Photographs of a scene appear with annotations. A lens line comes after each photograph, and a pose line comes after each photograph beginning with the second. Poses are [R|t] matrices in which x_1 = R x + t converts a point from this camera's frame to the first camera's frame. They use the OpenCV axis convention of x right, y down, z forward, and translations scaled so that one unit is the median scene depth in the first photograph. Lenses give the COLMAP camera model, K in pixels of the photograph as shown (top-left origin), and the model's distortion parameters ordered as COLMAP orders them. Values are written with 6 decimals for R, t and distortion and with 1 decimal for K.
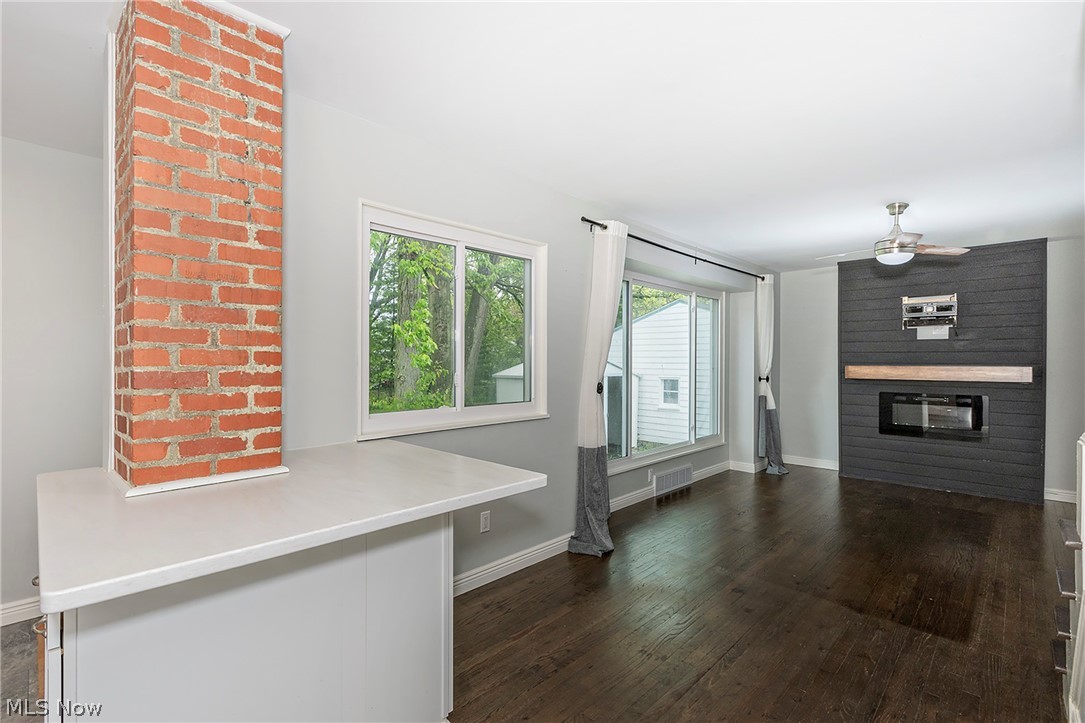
lens RADIAL K [[500.1, 0, 538.6], [0, 500.1, 356.4], [0, 0, 1]] dist [0.000925, -0.000180]
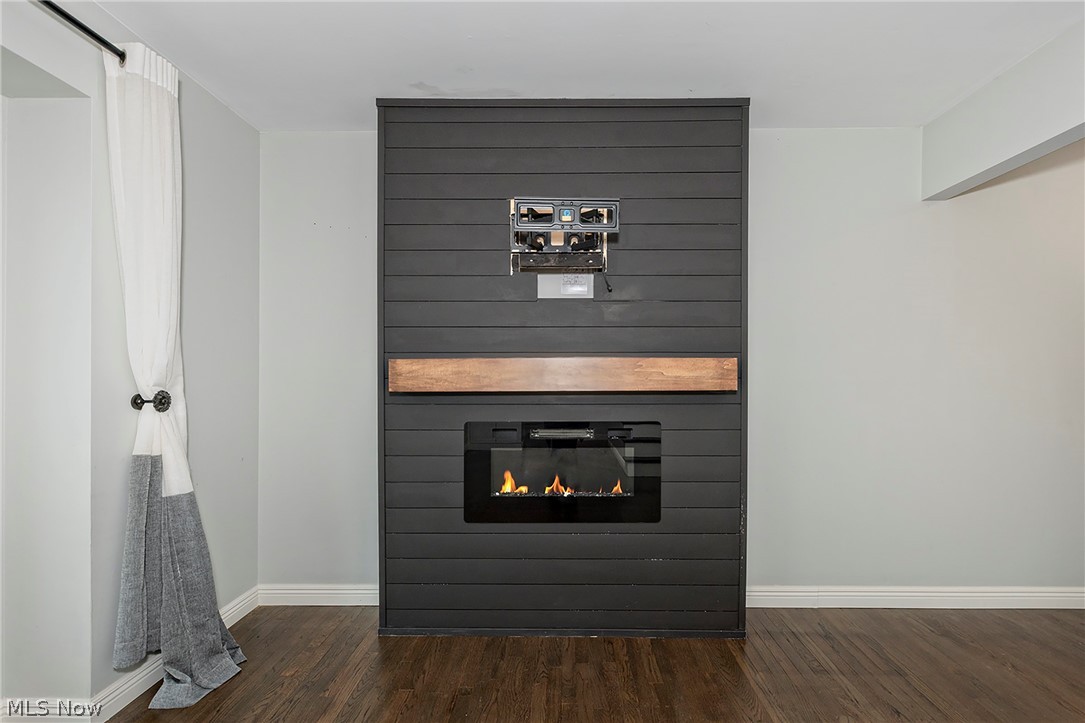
lens RADIAL K [[485.5, 0, 566.0], [0, 485.5, 365.4], [0, 0, 1]] dist [0.000796, 0.000192]
pose [[0.726773, -0.003891, 0.686867, 0.525625], [-0.002969, 0.999957, 0.008806, 0.023452], [-0.686871, -0.008439, 0.726730, 0.734662]]
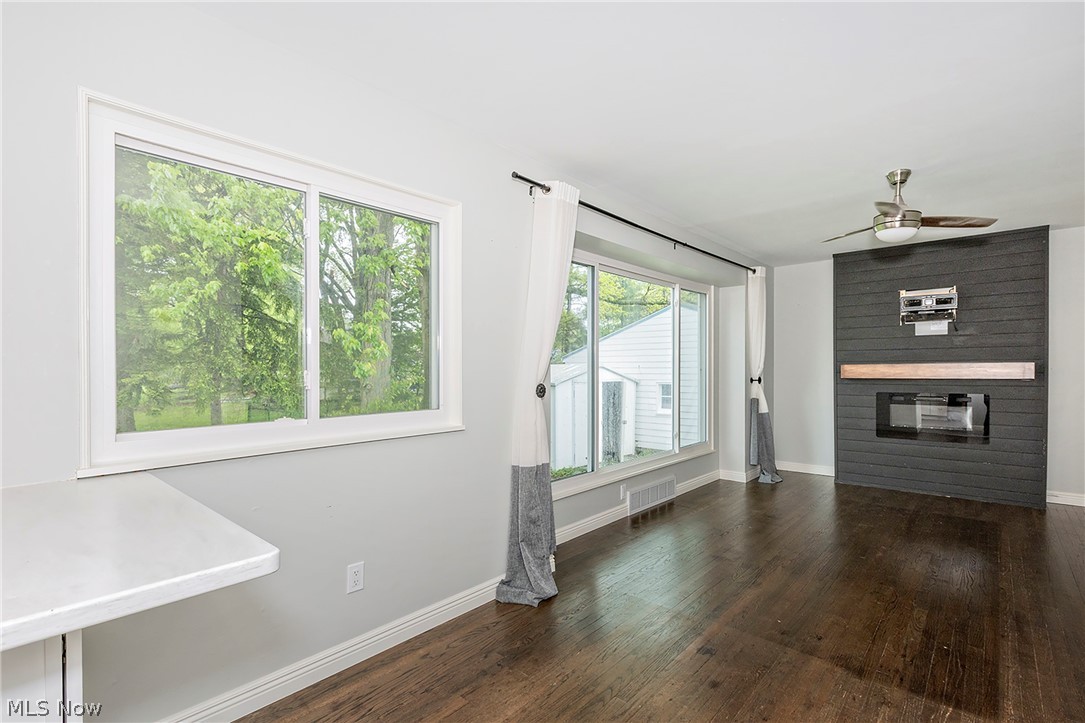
lens RADIAL K [[508.8, 0, 566.5], [0, 508.8, 372.4], [0, 0, 1]] dist [-0.000268, 0.000424]
pose [[0.998416, -0.014525, 0.054352, 0.059727], [0.013554, 0.999743, 0.018186, 0.010089], [-0.054603, -0.017420, 0.998356, 0.096082]]
